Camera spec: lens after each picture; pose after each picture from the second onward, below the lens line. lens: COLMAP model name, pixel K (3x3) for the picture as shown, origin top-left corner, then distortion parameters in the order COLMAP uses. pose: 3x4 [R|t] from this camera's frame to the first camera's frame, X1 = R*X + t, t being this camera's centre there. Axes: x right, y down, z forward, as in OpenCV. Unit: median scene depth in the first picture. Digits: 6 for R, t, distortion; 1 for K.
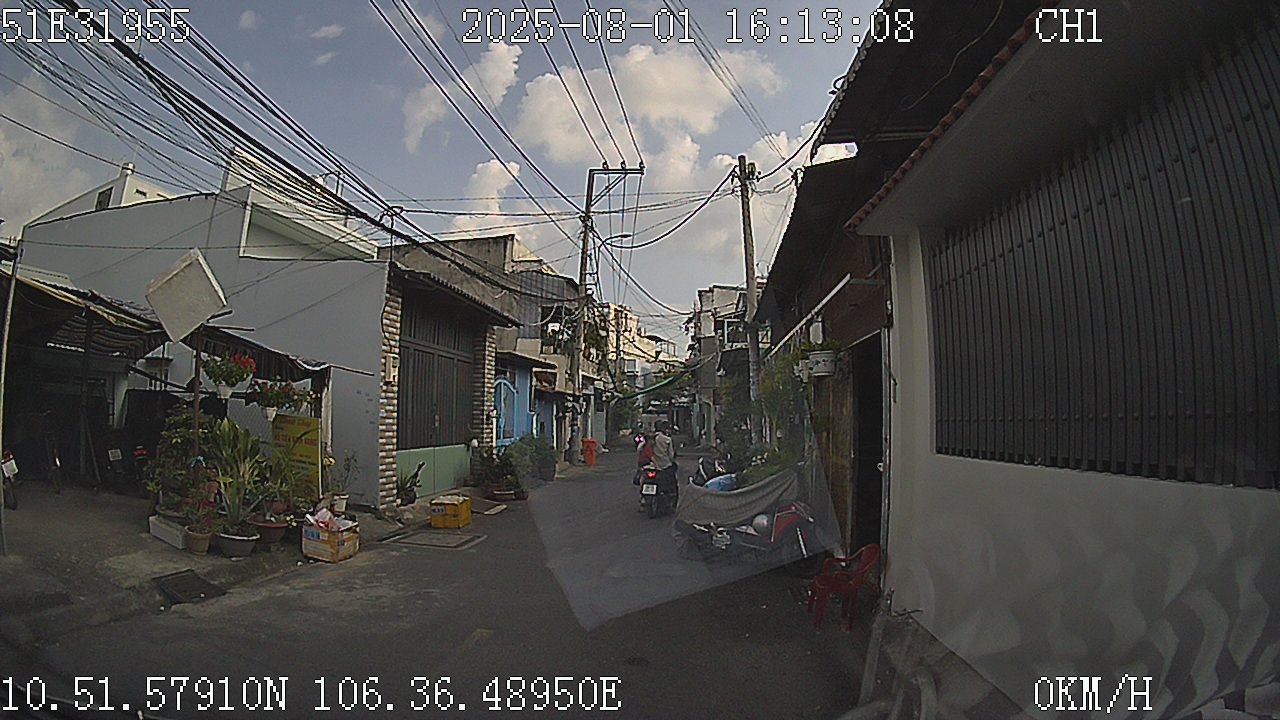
lens RADIAL K [[966.3, 0, 640.0], [0, 966.3, 360.0], [0, 0, 1]] dist [-0.306605, 0.003827]
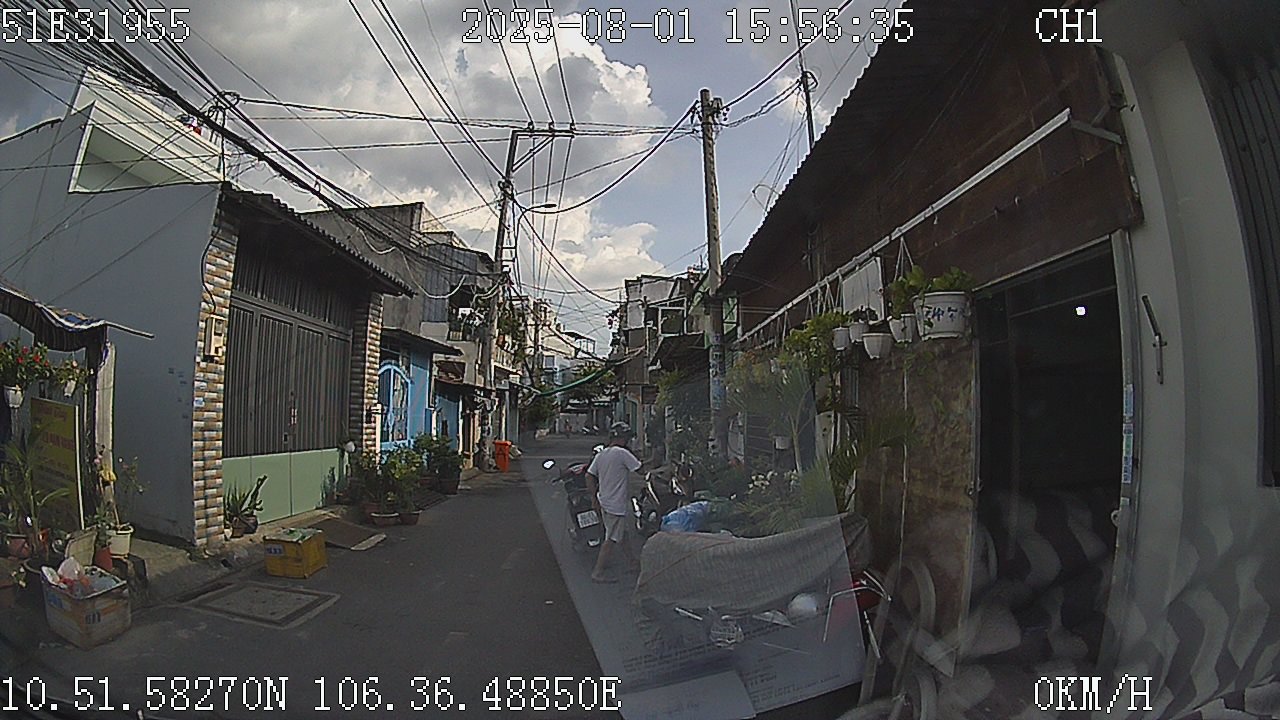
lens RADIAL K [[844.3, 0, 700.4], [0, 844.3, 362.7], [0, 0, 1]] dist [-0.318217, 0.097017]
pose [[0.984762, 0.019044, 0.172861, -0.009890], [-0.018005, 0.999809, -0.007580, 0.019355], [-0.172972, 0.004353, 0.984917, 0.321697]]
